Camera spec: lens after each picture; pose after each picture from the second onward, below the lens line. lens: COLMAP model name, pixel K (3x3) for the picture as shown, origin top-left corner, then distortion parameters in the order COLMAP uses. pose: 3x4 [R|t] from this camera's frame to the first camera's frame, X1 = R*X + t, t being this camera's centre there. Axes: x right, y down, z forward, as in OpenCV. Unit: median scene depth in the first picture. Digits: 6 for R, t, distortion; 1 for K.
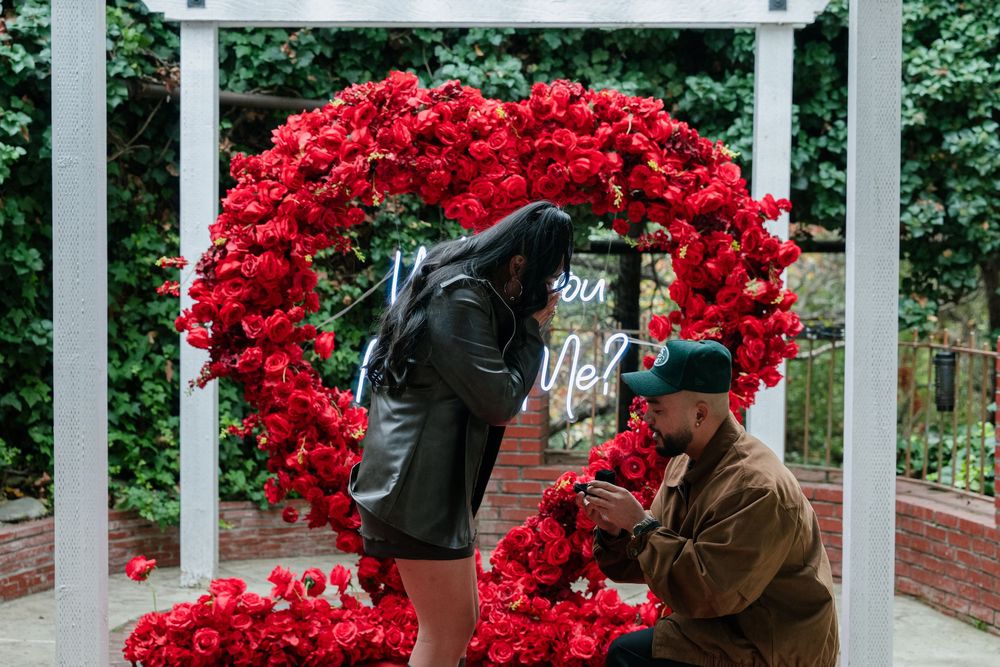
lens RADIAL K [[2021.6, 0, 465.3], [0, 2021.6, 358.8], [0, 0, 1]] dist [0.160942, -0.923081]
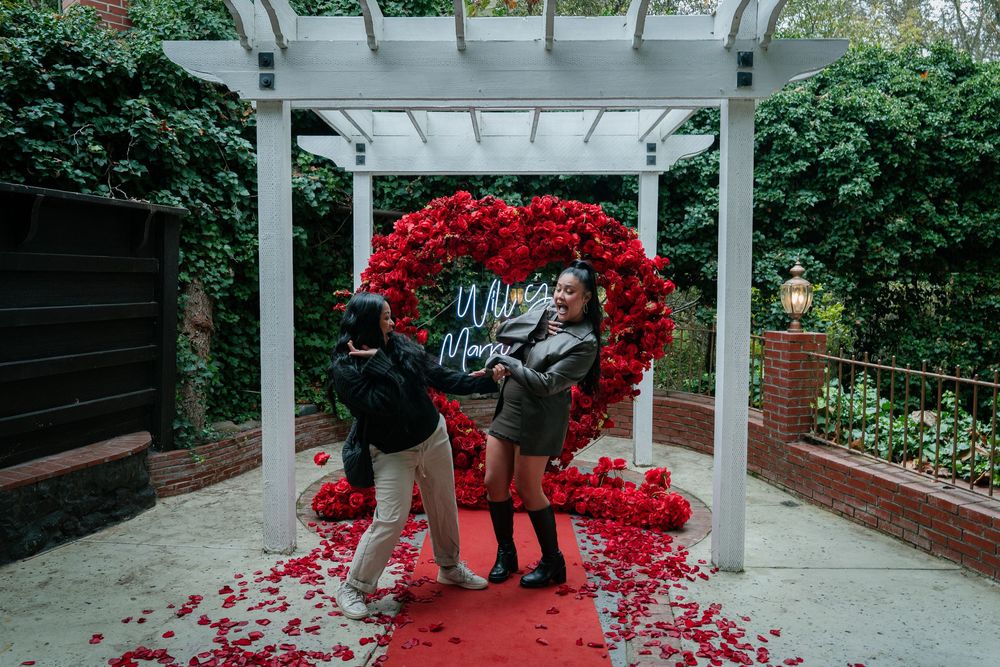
lens RADIAL K [[752.0, 0, 487.8], [0, 752.0, 327.0], [0, 0, 1]] dist [0.007167, -0.008752]
pose [[0.999990, -0.002509, -0.003602, -0.004768], [0.002520, 0.999992, 0.003085, -0.015300], [0.003594, -0.003094, 0.999989, 0.258389]]
